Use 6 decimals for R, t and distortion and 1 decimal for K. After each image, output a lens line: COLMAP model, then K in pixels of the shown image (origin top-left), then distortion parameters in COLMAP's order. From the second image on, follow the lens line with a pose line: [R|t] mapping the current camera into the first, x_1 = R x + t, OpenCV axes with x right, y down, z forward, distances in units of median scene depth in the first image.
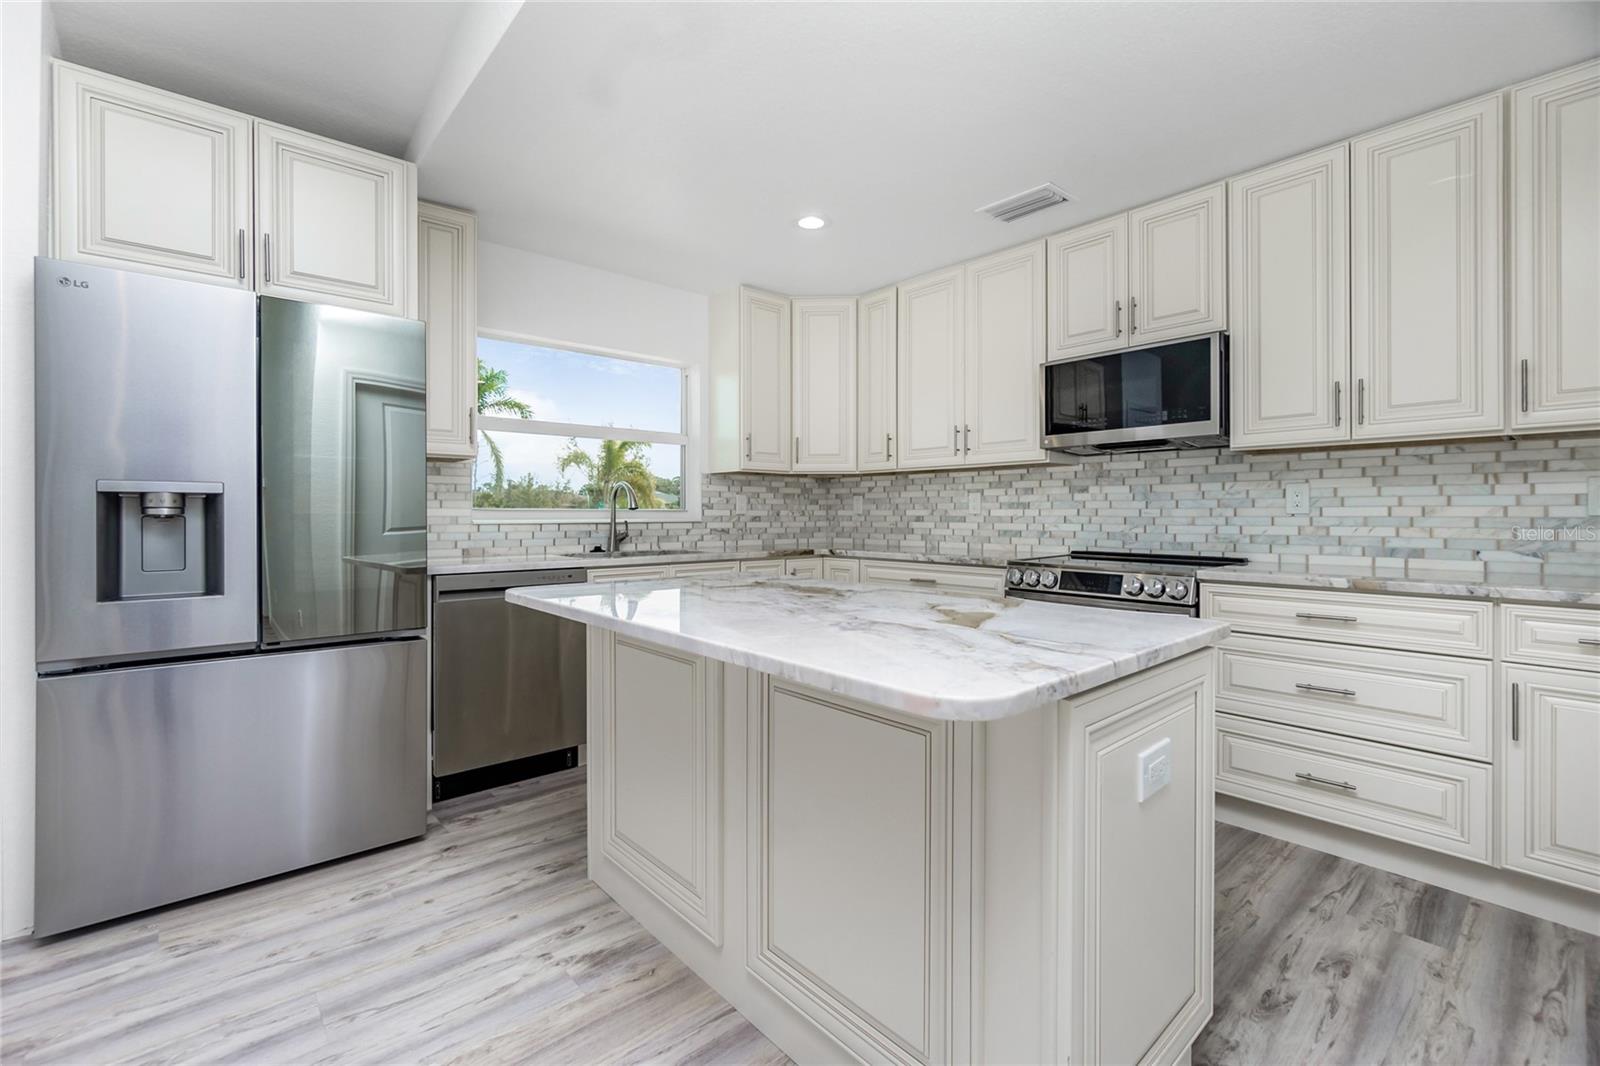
lens RADIAL K [[704.0, 0, 799.2], [0, 704.0, 517.8], [0, 0, 1]] dist [0.000104, -0.000045]
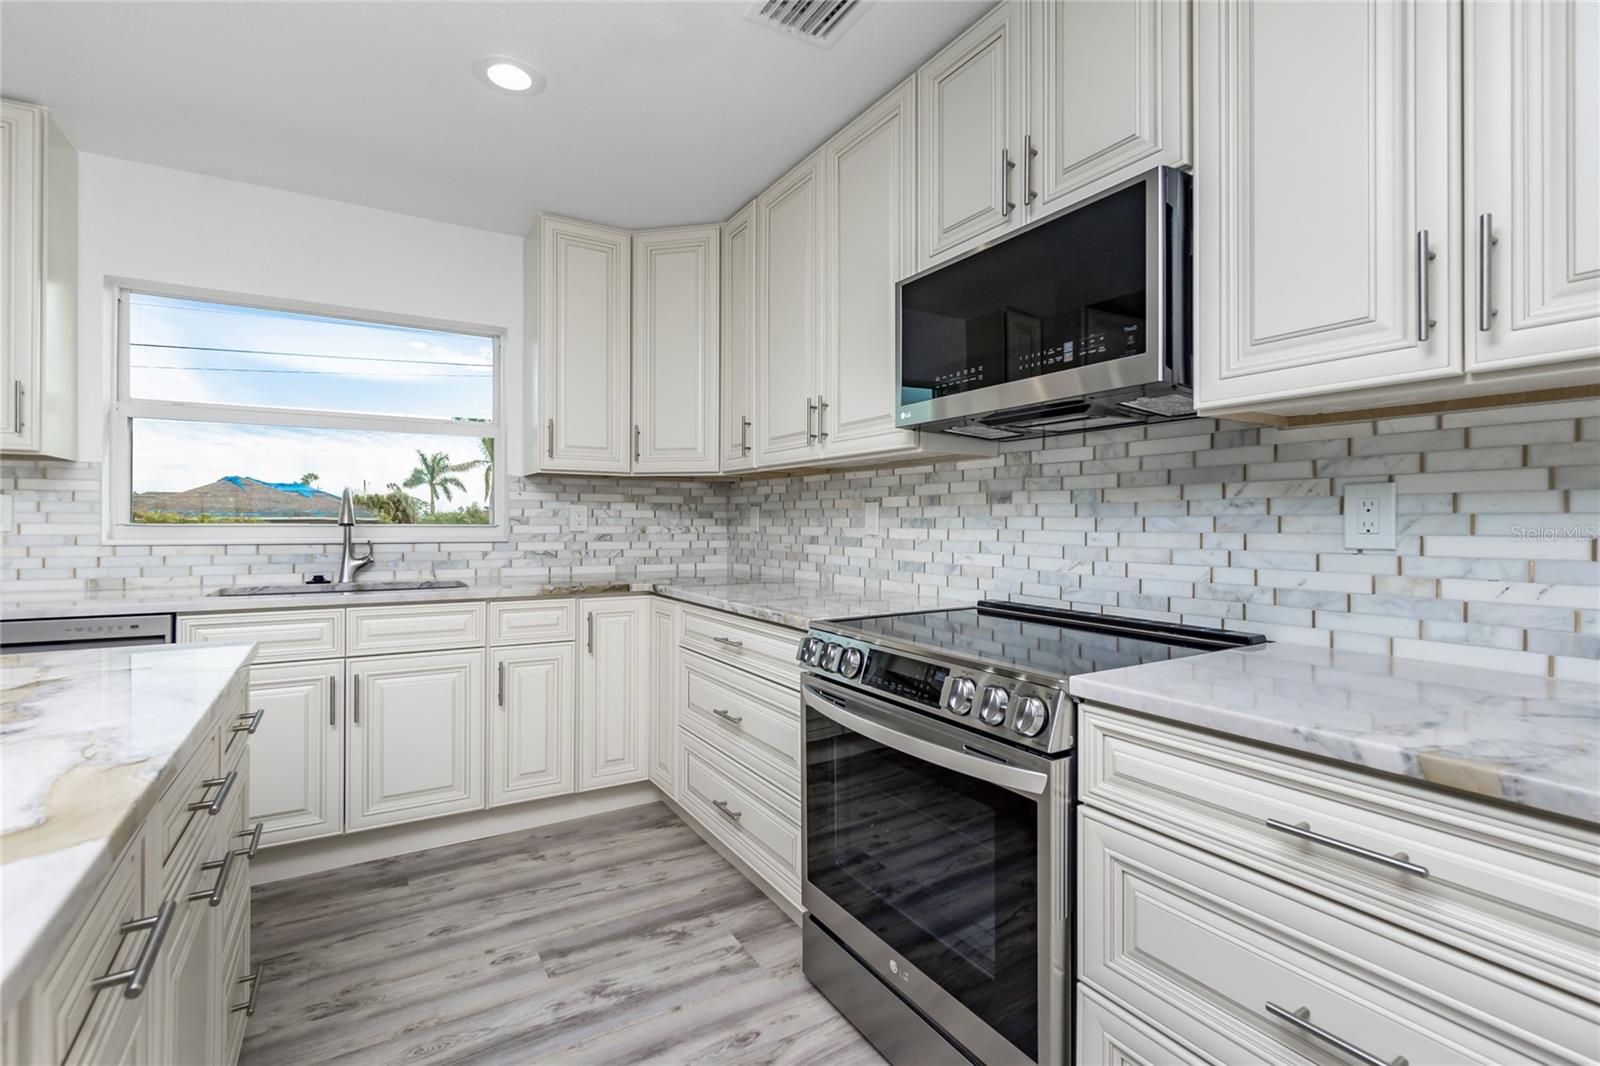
lens RADIAL K [[723.1, 0, 790.5], [0, 723.1, 521.7], [0, 0, 1]] dist [0.004544, 0.000045]
pose [[0.986987, 0.005518, -0.160702, 0.304794], [-0.006737, 0.999953, -0.007040, -0.013349], [0.160656, 0.008031, 0.986978, 0.346681]]
